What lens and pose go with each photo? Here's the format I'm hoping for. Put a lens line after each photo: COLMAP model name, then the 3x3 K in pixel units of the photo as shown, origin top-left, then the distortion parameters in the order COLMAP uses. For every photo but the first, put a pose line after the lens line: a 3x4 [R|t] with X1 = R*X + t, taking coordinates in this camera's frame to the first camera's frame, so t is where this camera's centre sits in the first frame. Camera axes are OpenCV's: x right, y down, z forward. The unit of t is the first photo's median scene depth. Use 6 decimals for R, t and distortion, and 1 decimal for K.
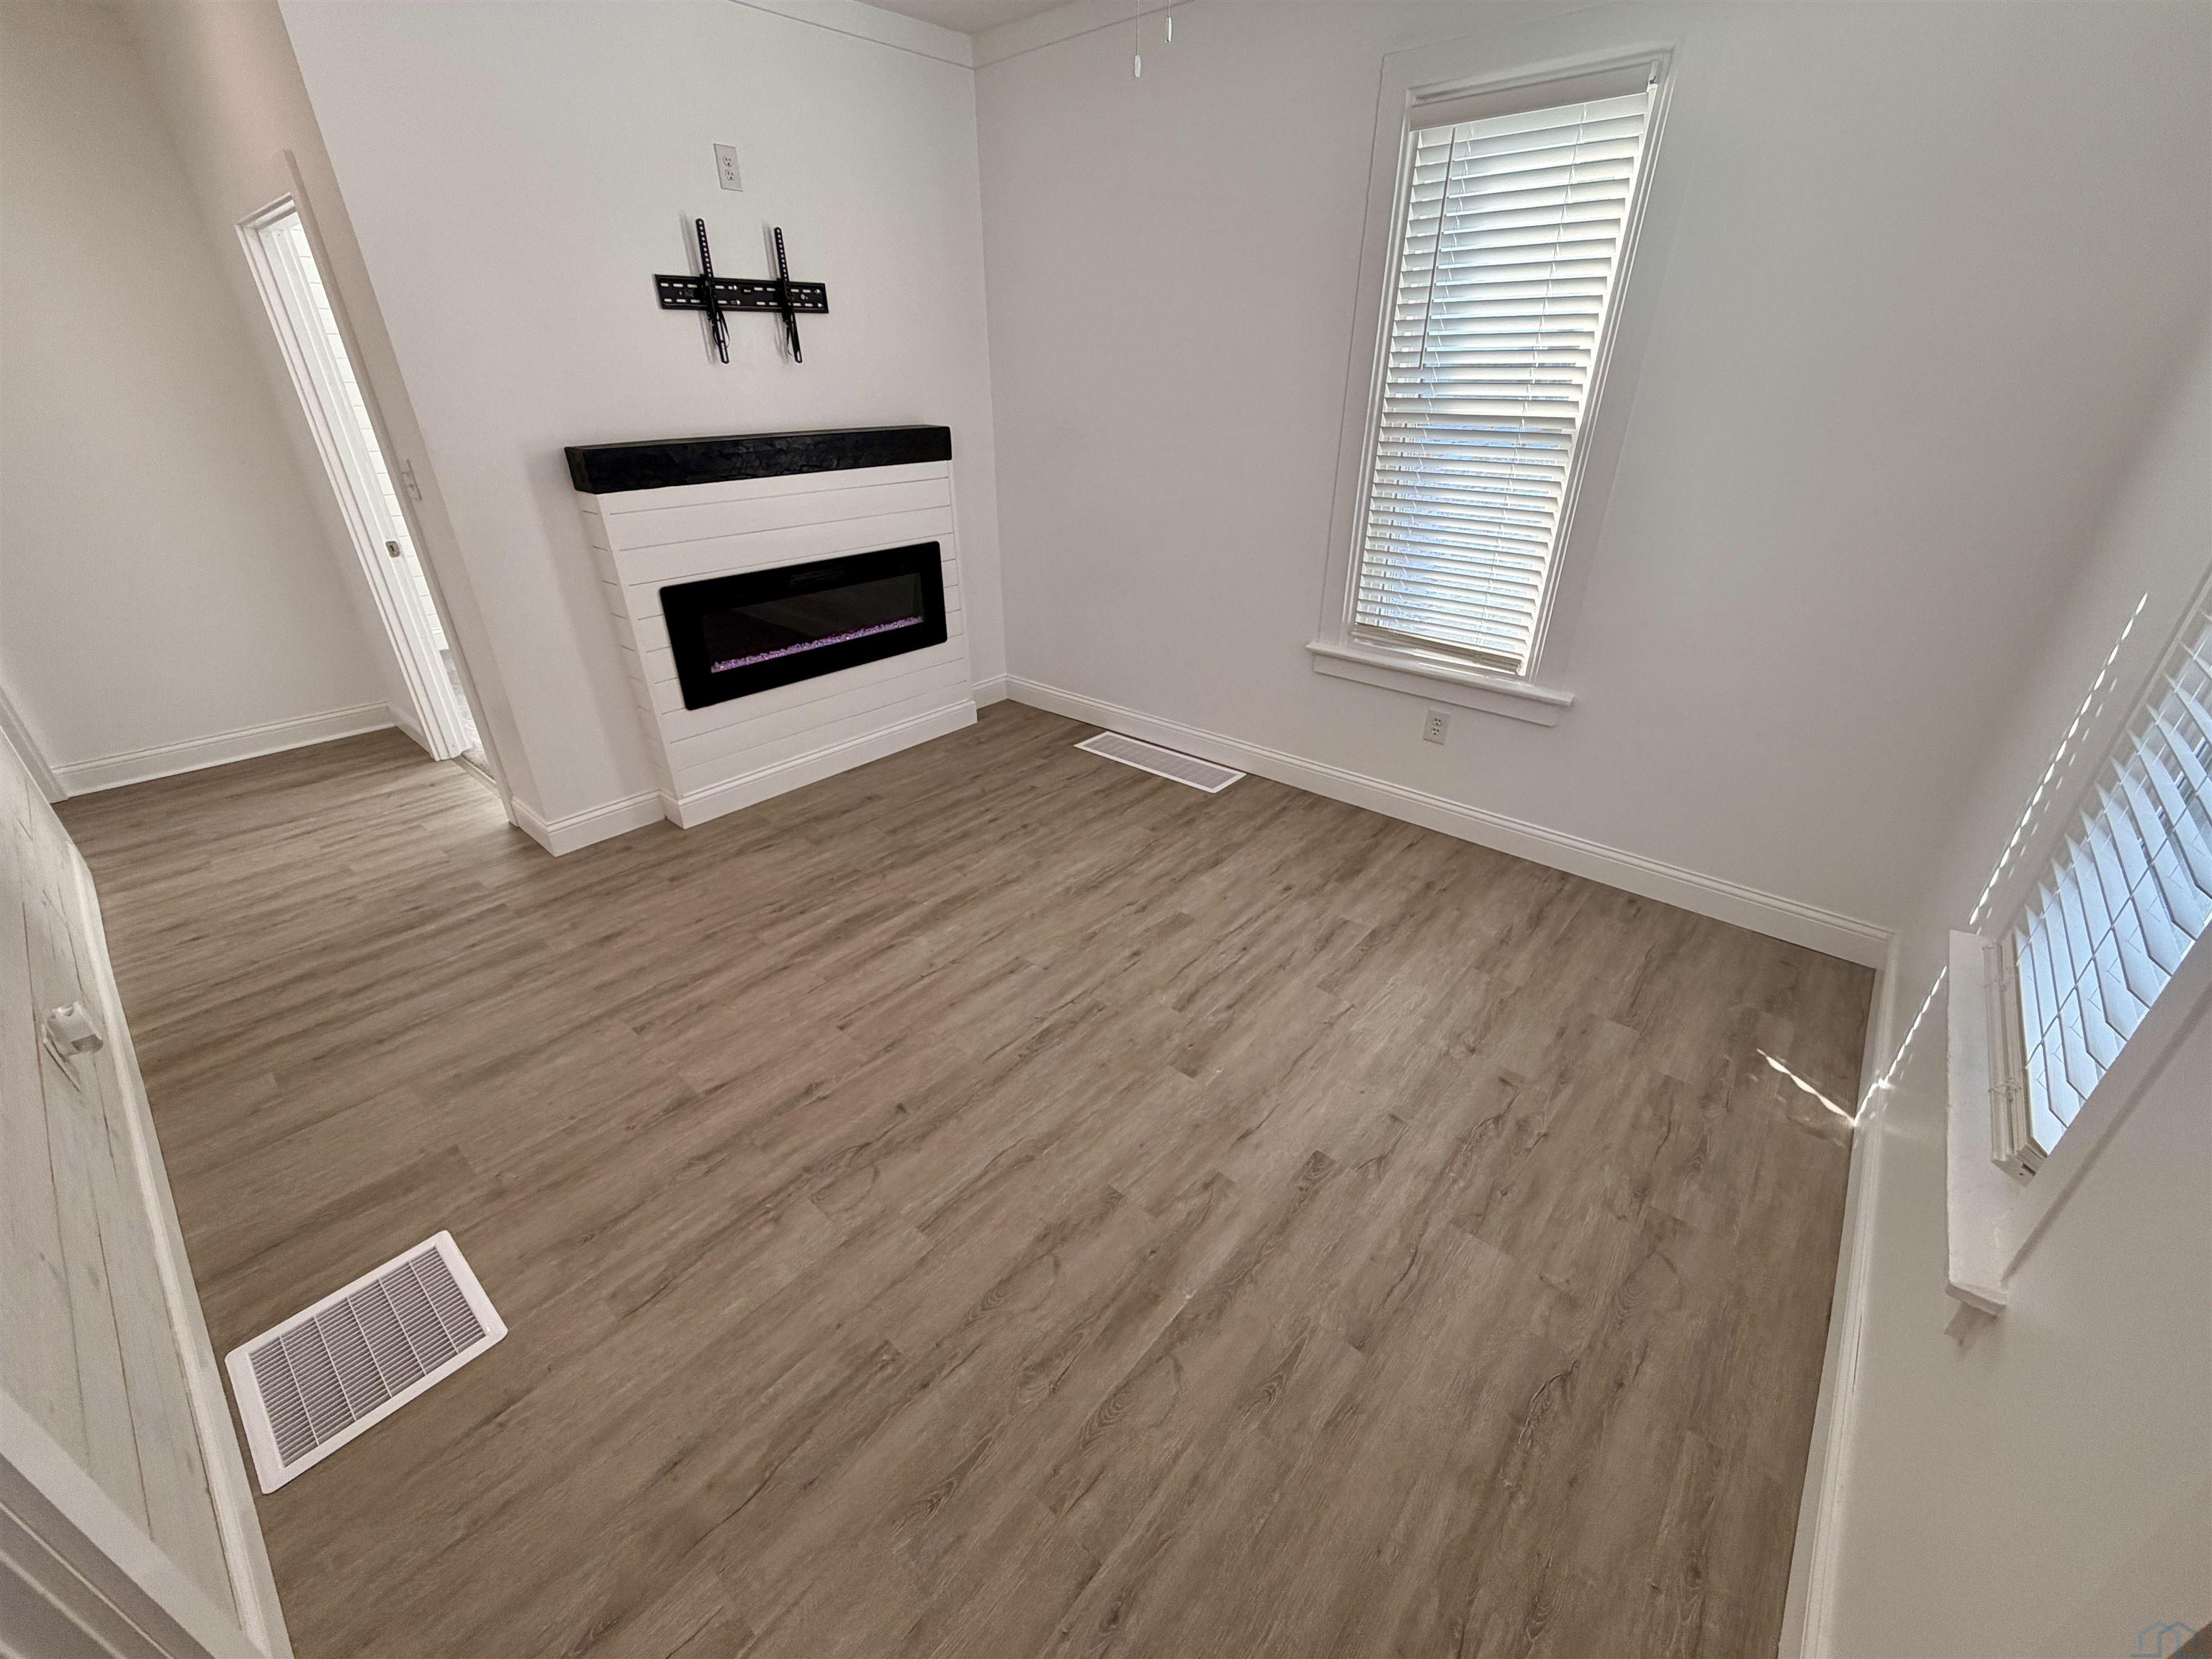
lens RADIAL K [[880.7, 0, 1097.7], [0, 880.7, 830.6], [0, 0, 1]] dist [0.000942, -0.000933]
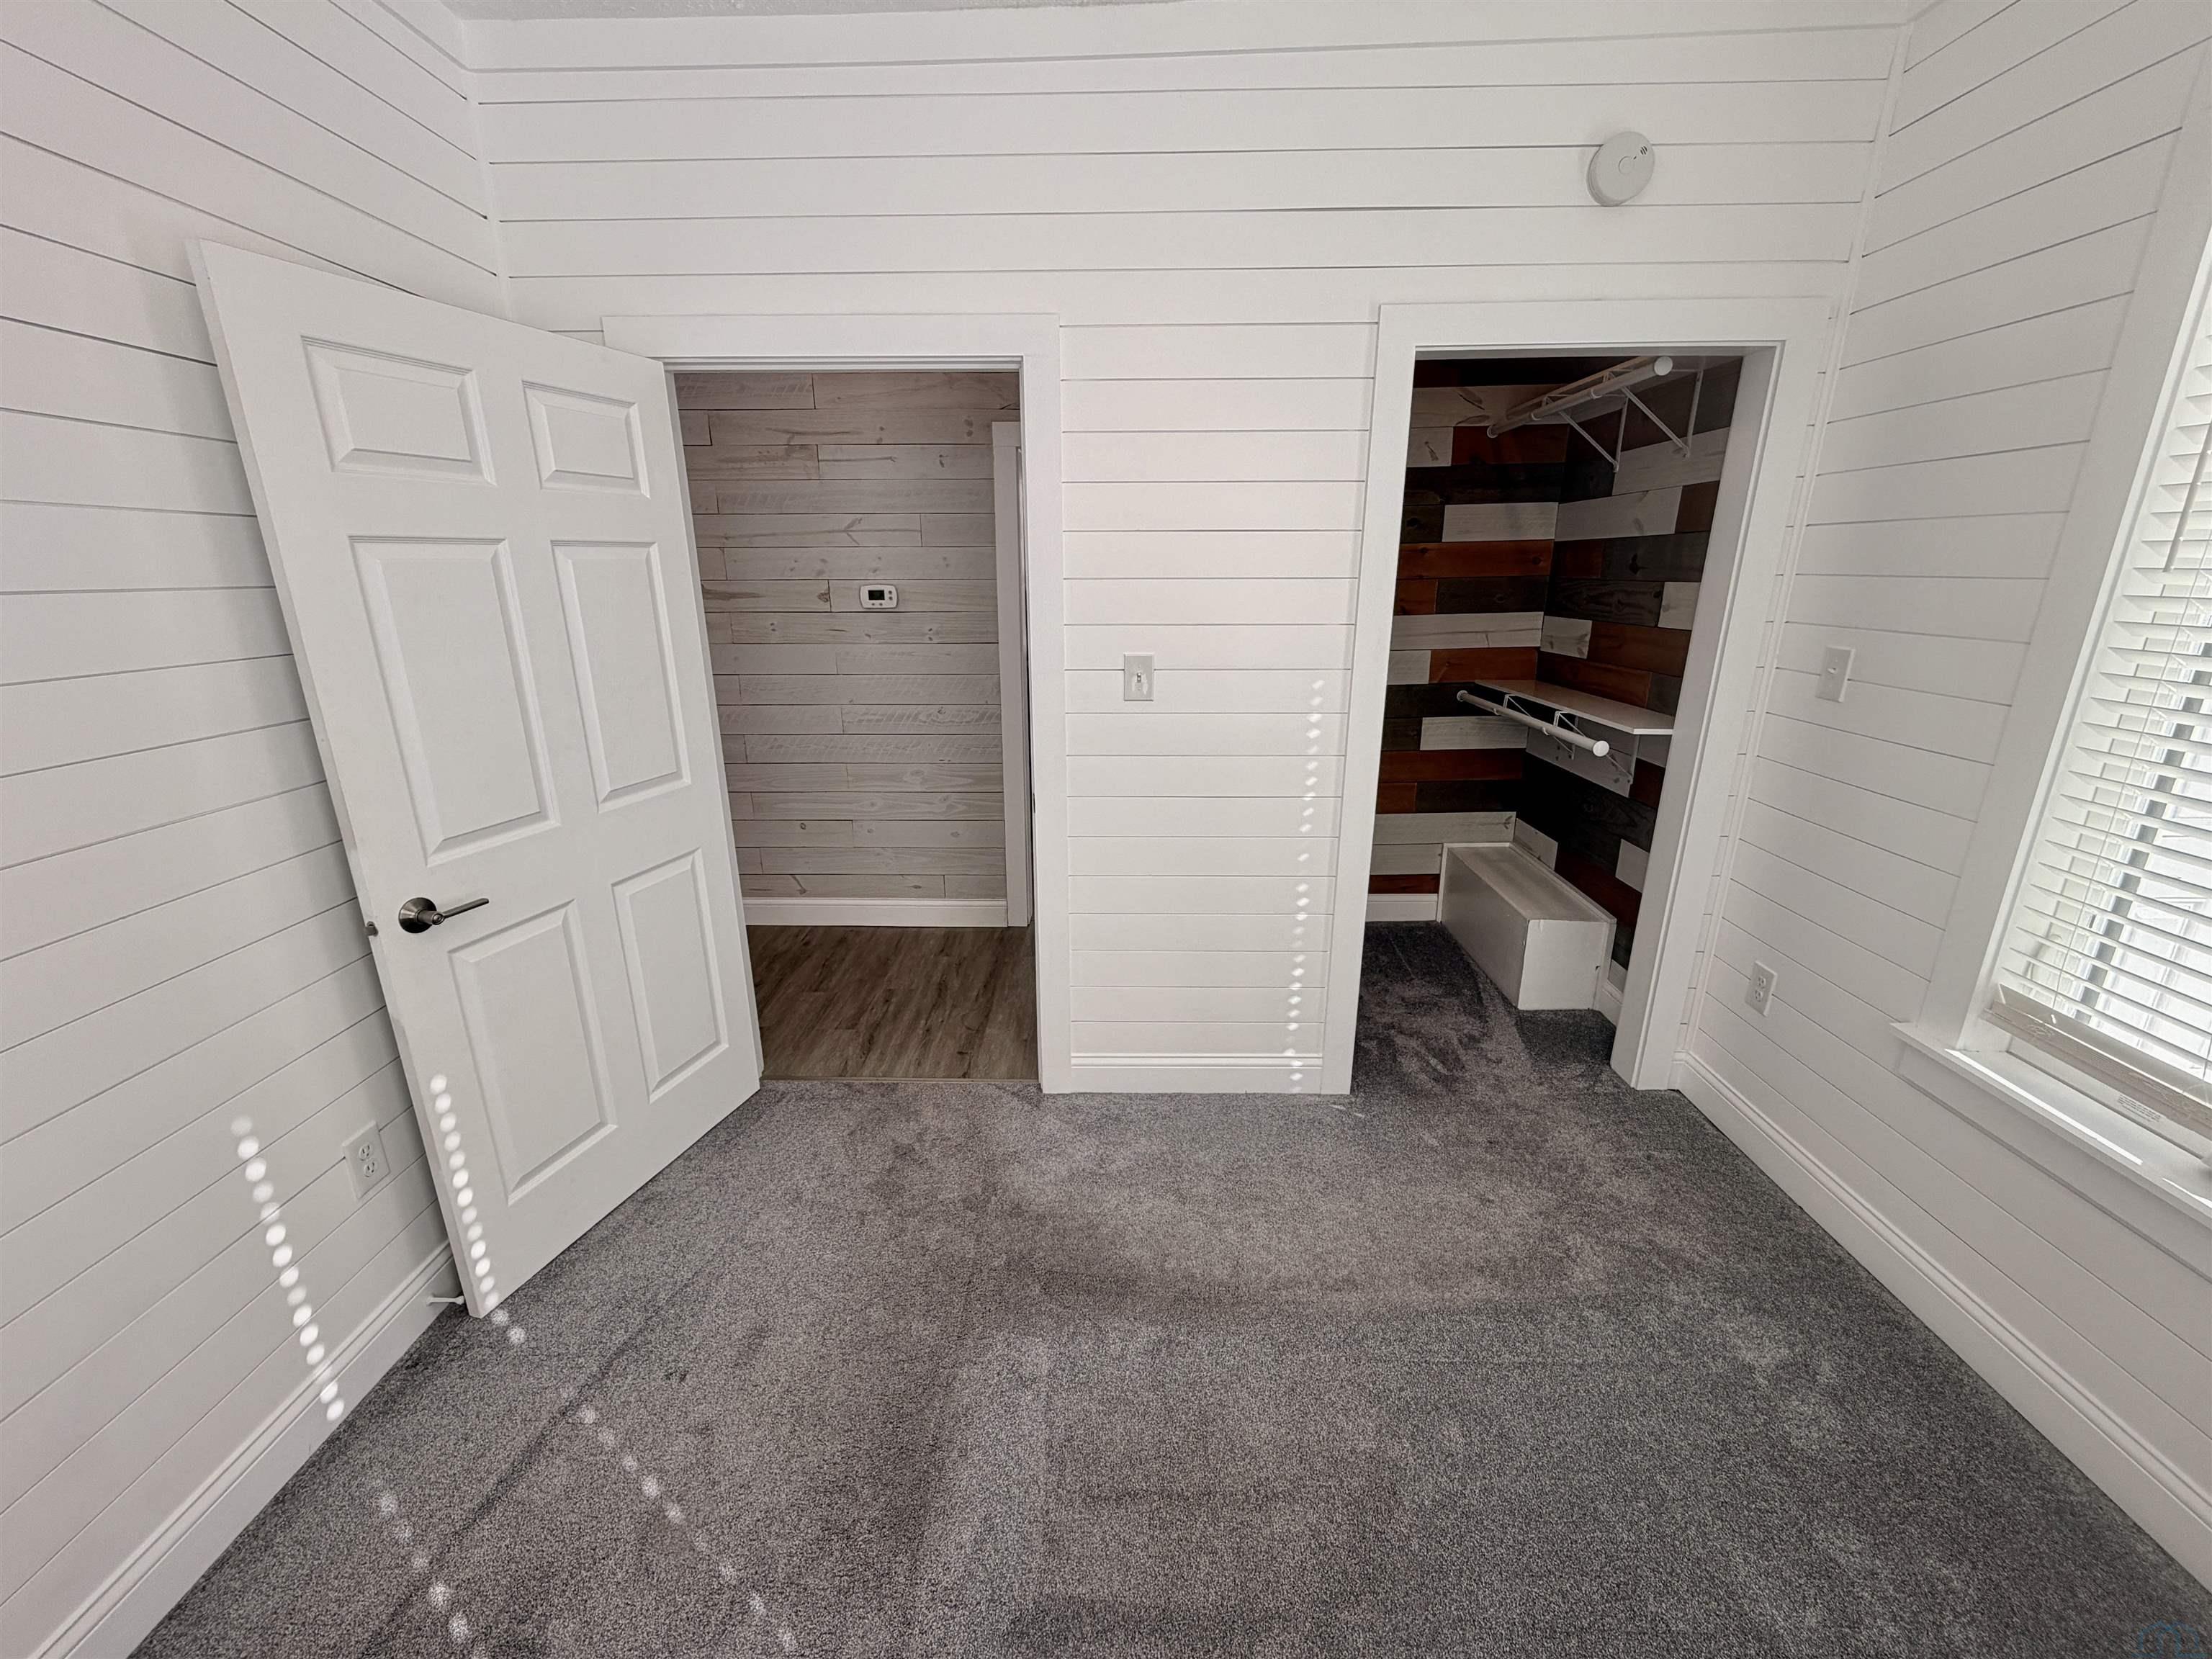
lens RADIAL K [[880.7, 0, 1102.2], [0, 880.7, 827.5], [0, 0, 1]] dist [0.000942, -0.000933]
pose [[-0.766166, 0.189462, -0.614079, -0.556254], [-0.291660, 0.748961, 0.594972, -0.938592], [0.572646, 0.634950, -0.518570, 1.814772]]
